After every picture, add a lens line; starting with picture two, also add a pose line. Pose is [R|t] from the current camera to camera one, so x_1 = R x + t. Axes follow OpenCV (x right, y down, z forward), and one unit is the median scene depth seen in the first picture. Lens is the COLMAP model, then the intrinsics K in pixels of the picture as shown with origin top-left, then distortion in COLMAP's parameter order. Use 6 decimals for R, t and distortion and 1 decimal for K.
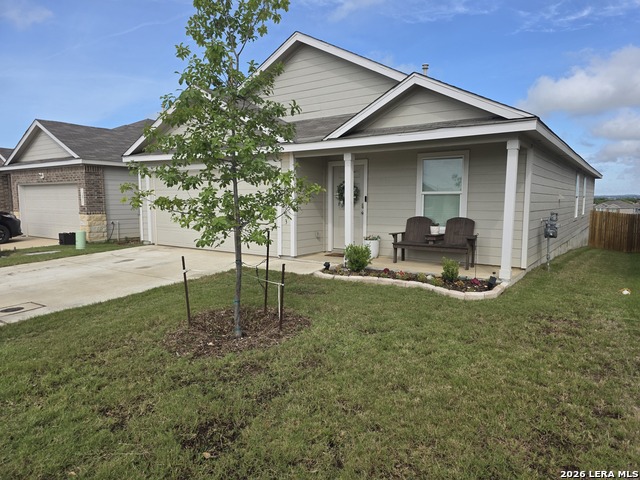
lens RADIAL K [[434.3, 0, 323.5], [0, 434.3, 244.6], [0, 0, 1]] dist [0.045553, -0.036053]
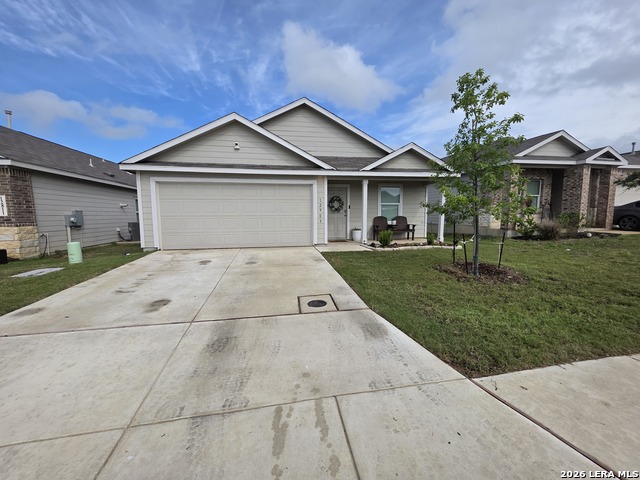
lens RADIAL K [[259.6, 0, 314.8], [0, 259.6, 234.8], [0, 0, 1]] dist [-0.001093, 0.000864]
pose [[0.703824, -0.059316, 0.707894, -0.784592], [0.084738, 0.996403, -0.000761, -0.007052], [-0.705303, 0.060521, 0.706318, 0.400966]]
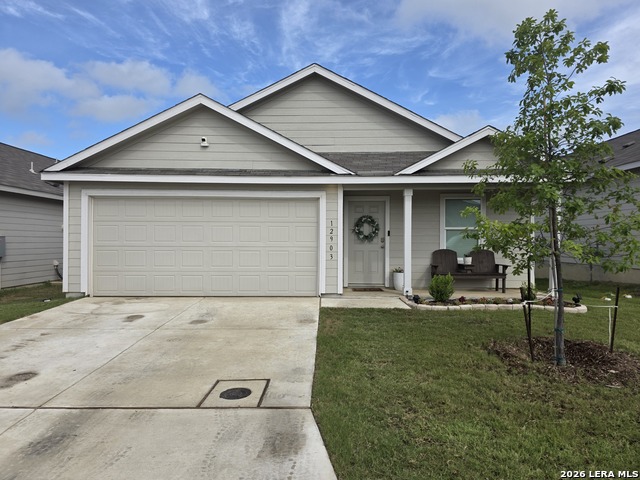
lens RADIAL K [[434.3, 0, 315.3], [0, 434.3, 244.4], [0, 0, 1]] dist [0.045553, -0.036053]
pose [[0.823440, -0.006273, 0.567368, -0.680963], [0.059537, 0.995374, -0.075404, -0.012004], [-0.564270, 0.095870, 0.820005, 0.265725]]
